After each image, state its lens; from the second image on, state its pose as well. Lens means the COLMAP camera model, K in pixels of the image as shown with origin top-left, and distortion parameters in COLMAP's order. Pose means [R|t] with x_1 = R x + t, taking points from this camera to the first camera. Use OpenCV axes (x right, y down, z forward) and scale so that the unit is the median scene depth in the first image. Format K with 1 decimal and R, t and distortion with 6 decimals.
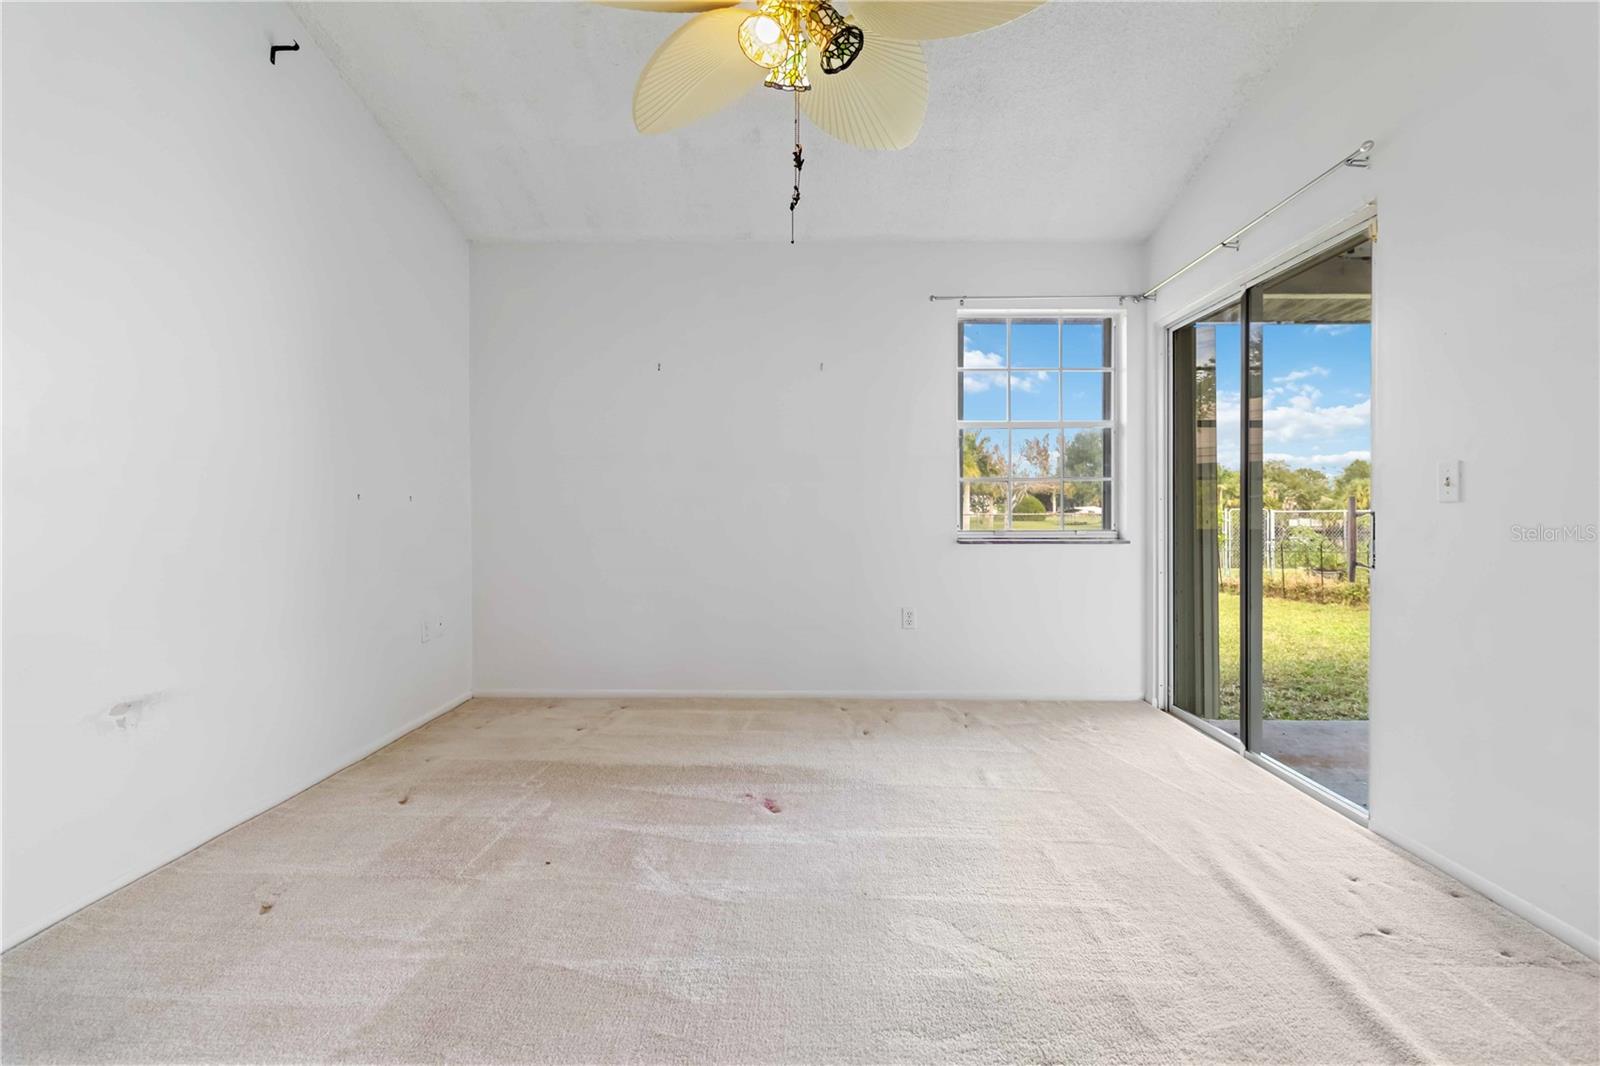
lens RADIAL K [[743.5, 0, 809.7], [0, 743.5, 510.9], [0, 0, 1]] dist [0.006224, 0.000689]
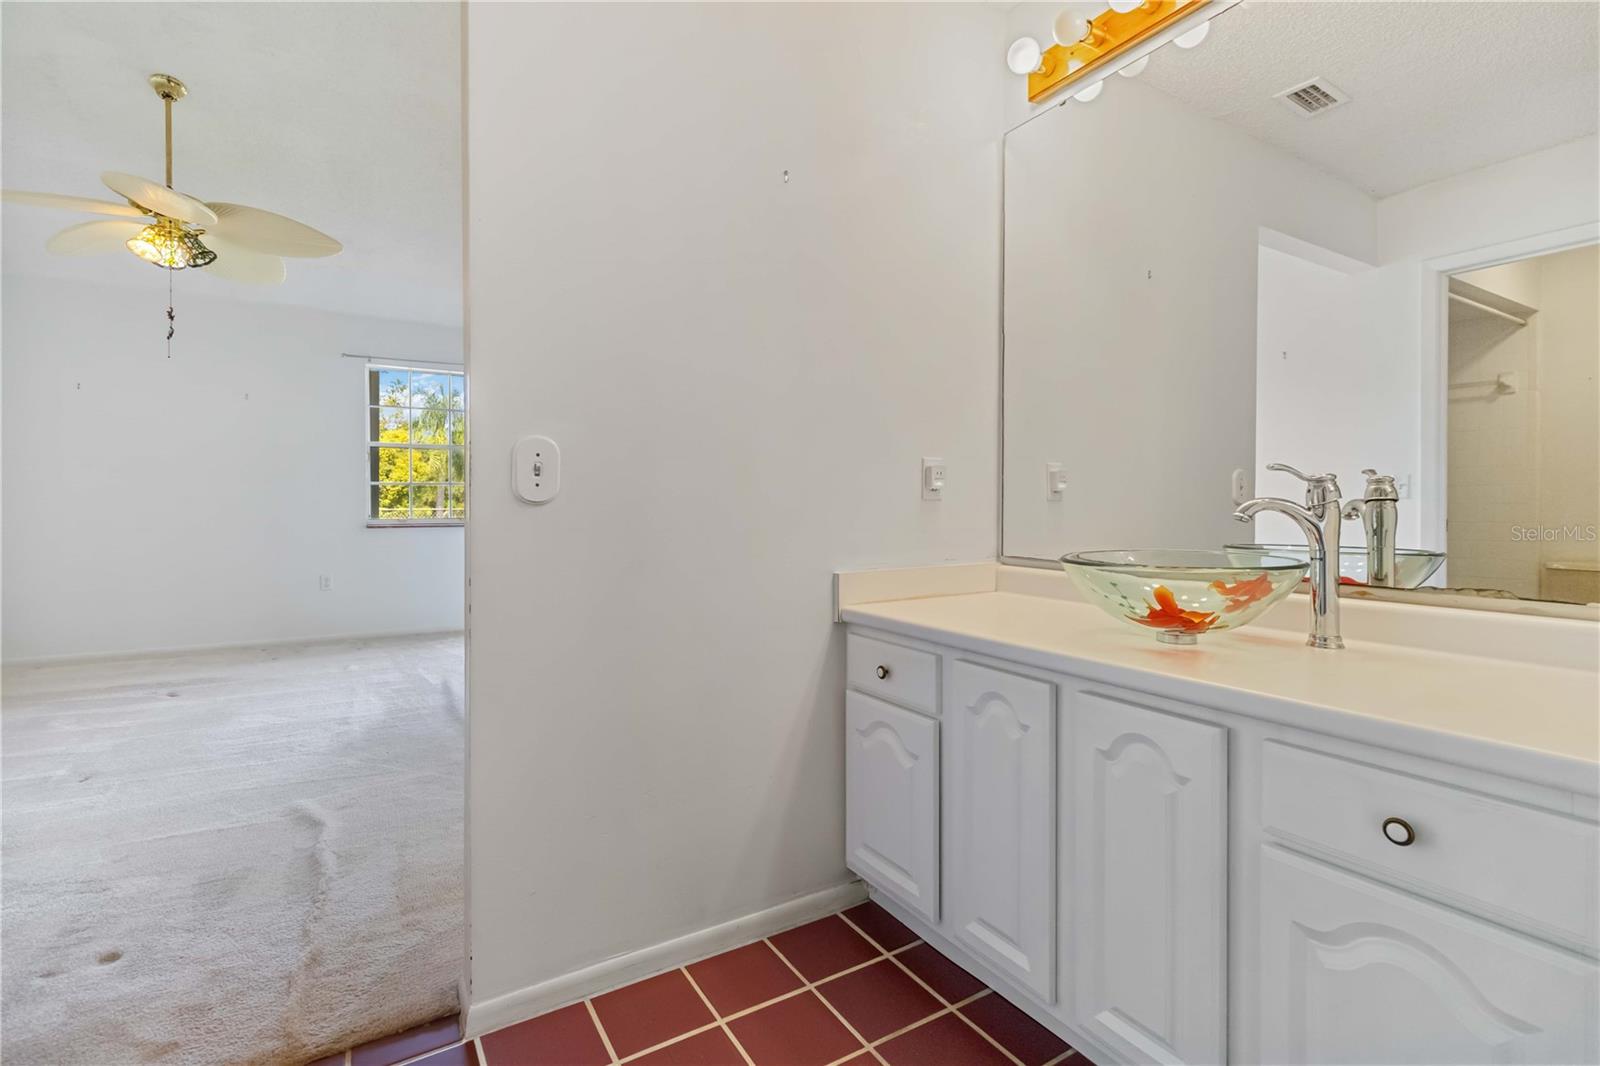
lens RADIAL K [[743.5, 0, 809.7], [0, 743.5, 510.9], [0, 0, 1]] dist [0.006224, 0.000689]
pose [[0.847816, -0.001280, 0.530288, 0.305988], [-0.000059, 0.999997, 0.002507, 0.012140], [-0.530290, -0.002157, 0.847814, -1.263290]]
